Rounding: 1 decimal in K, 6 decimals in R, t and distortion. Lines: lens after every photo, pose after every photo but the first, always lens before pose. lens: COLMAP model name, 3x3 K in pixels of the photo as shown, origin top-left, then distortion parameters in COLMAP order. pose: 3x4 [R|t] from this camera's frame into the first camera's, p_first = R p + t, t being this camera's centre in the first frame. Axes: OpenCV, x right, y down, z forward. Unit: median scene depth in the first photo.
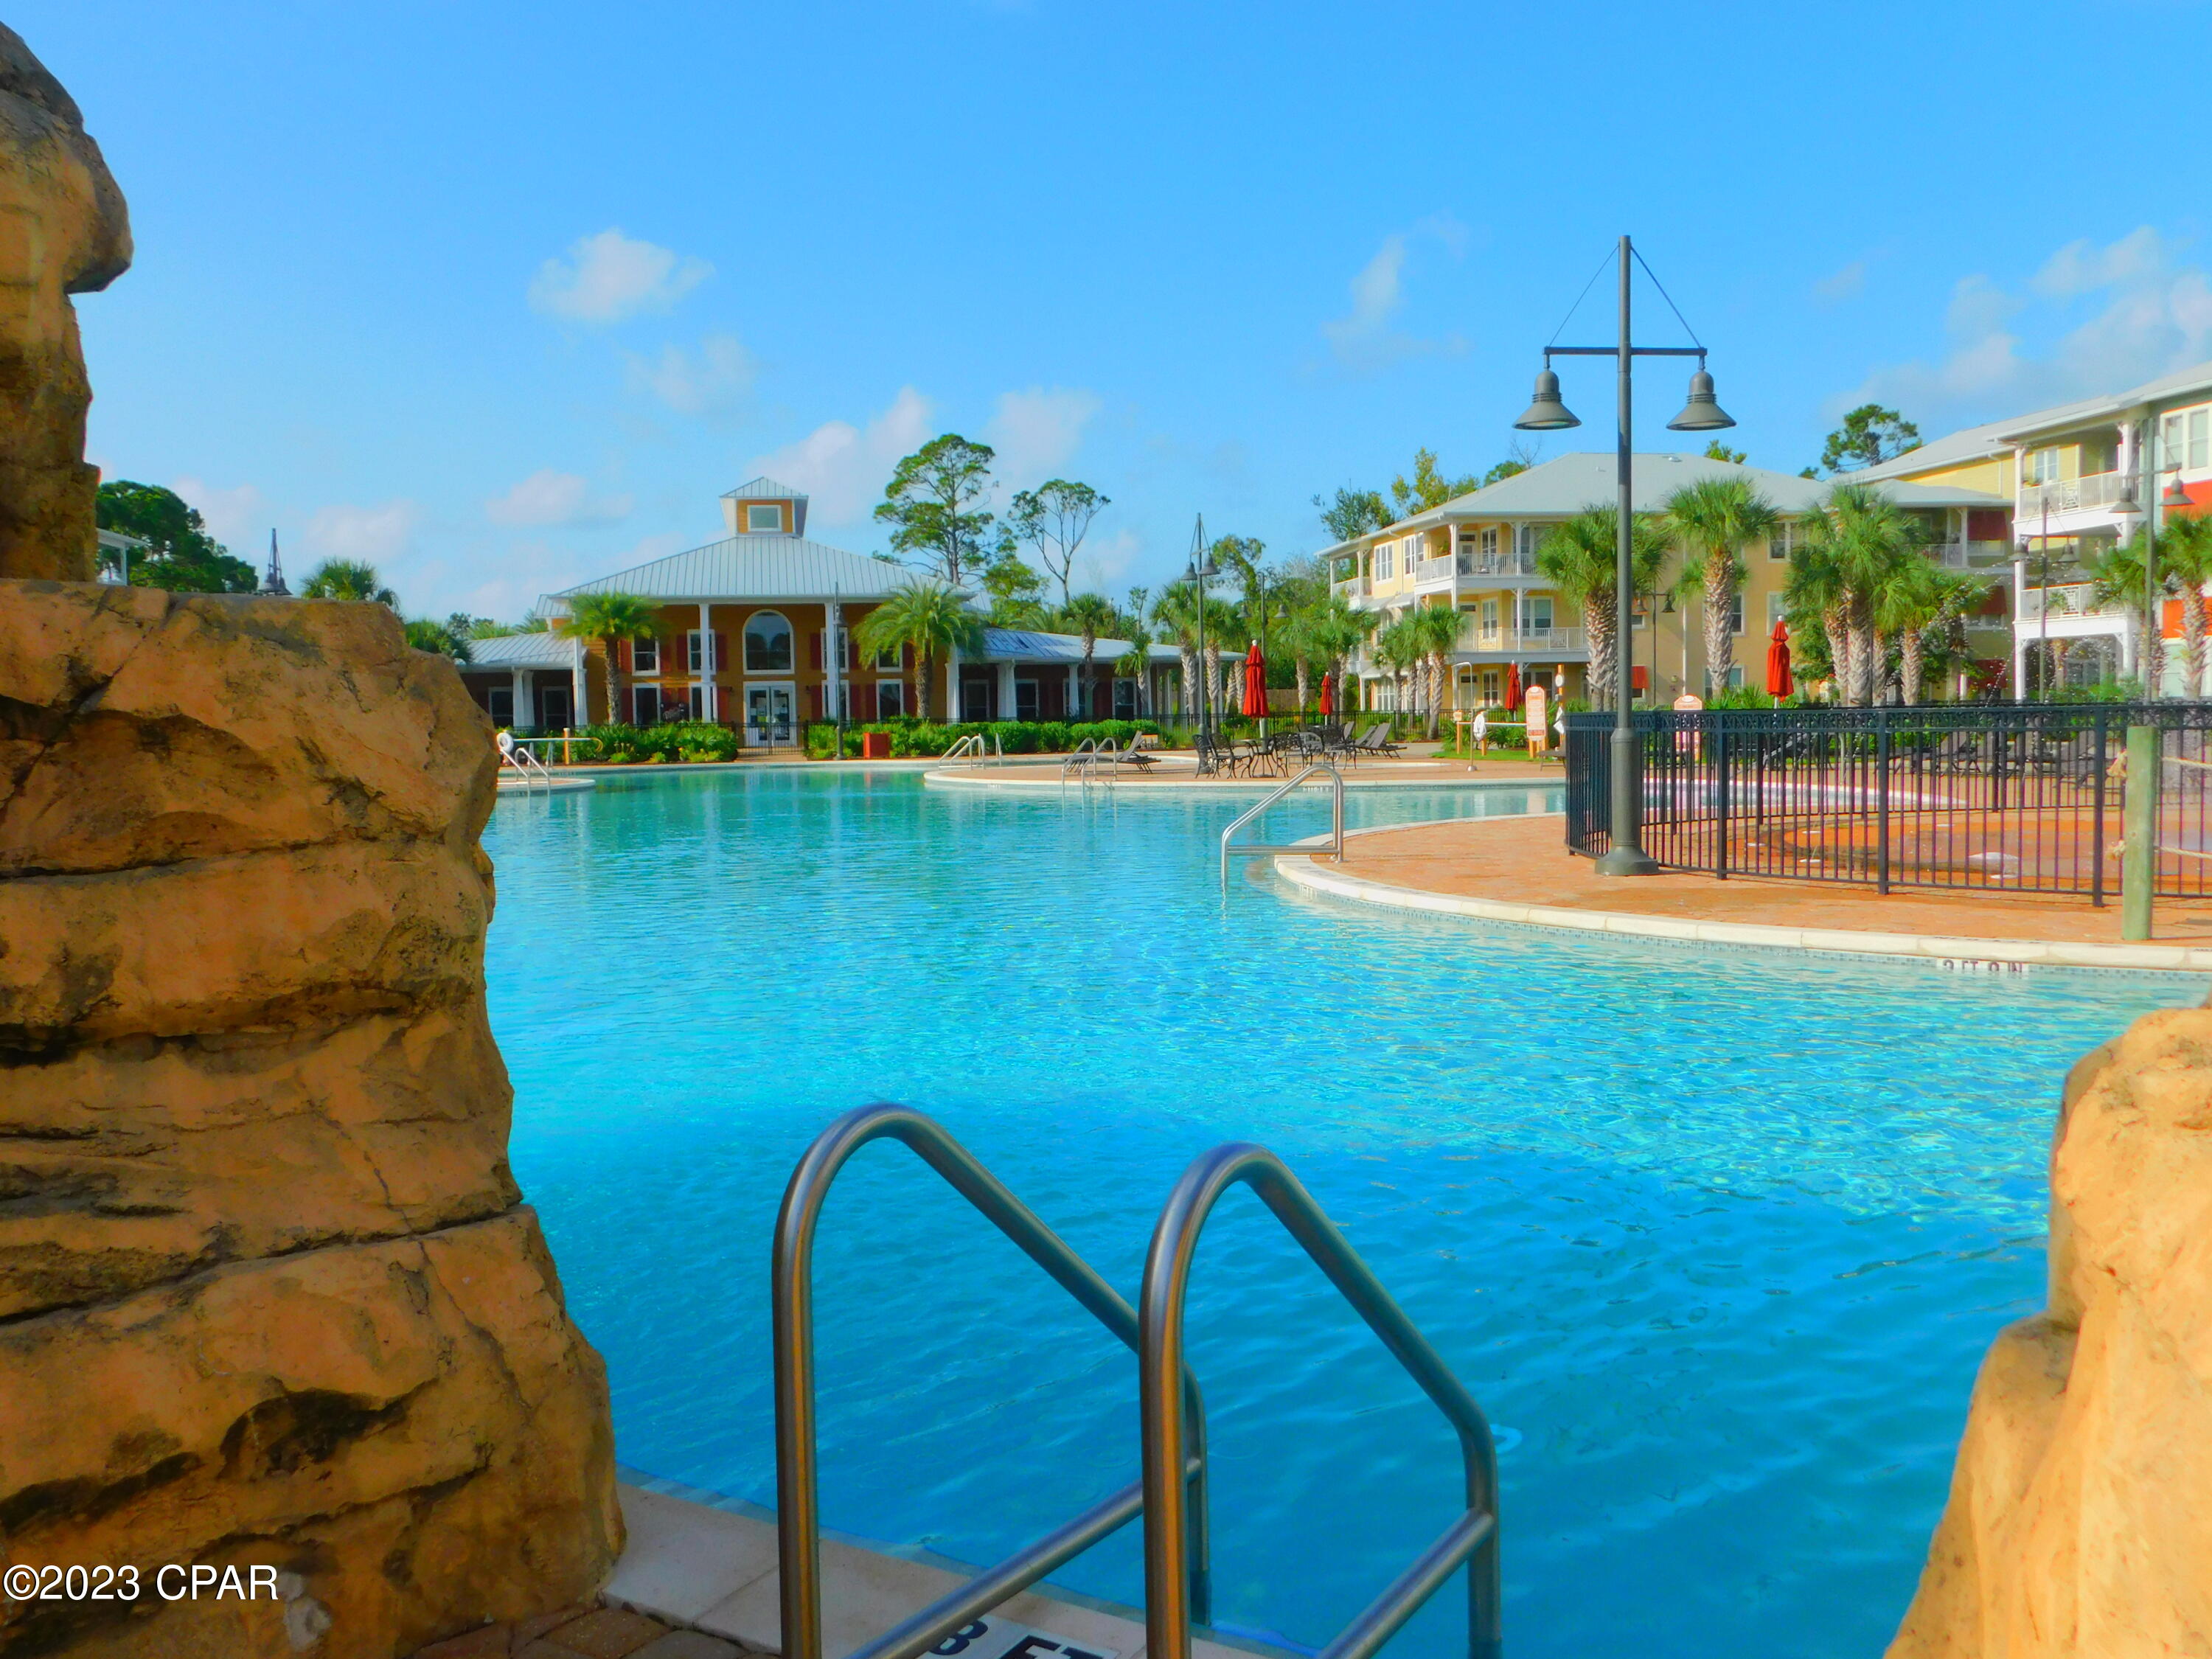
lens RADIAL K [[1939.1, 0, 1106.0], [0, 1939.1, 829.5], [0, 0, 1]] dist [-0.001474, -0.000062]
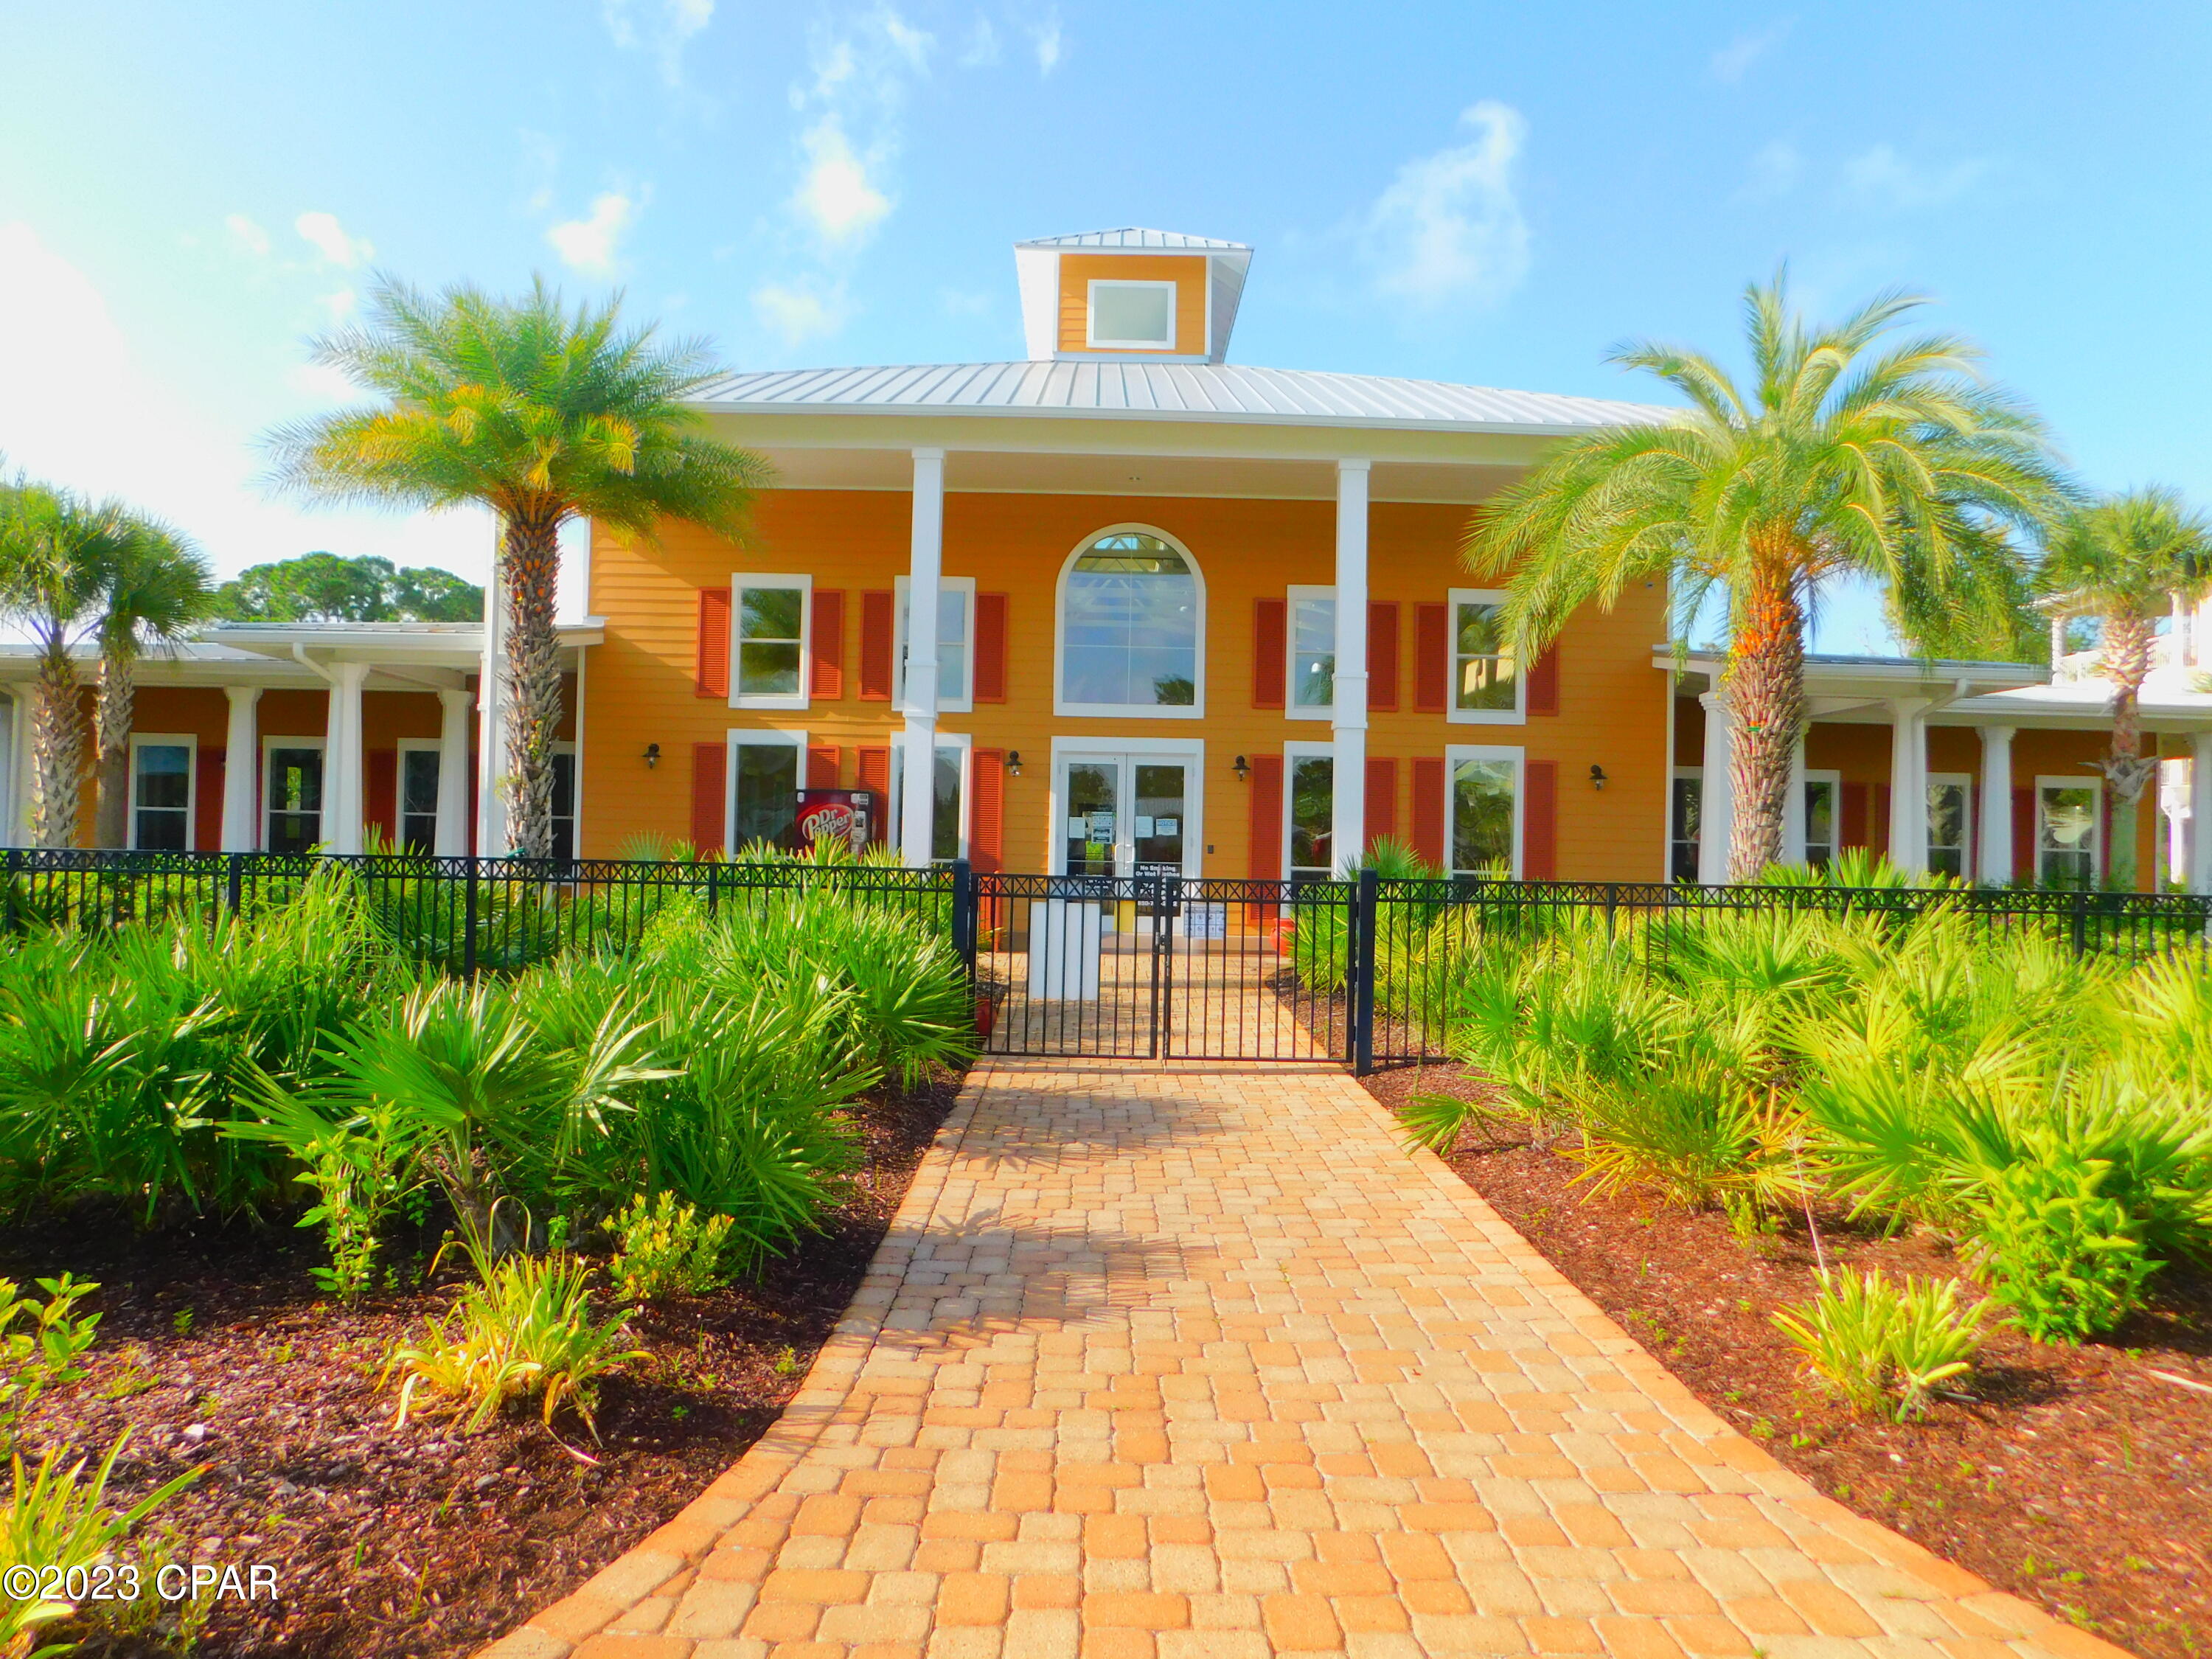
lens RADIAL K [[1482.1, 0, 1106.0], [0, 1482.1, 829.5], [0, 0, 1]] dist [0.000078, -0.000021]
pose [[0.987736, 0.038765, -0.151243, -0.138415], [-0.049286, 0.996572, -0.066448, -0.043693], [0.148148, 0.073088, 0.986261, 0.749282]]
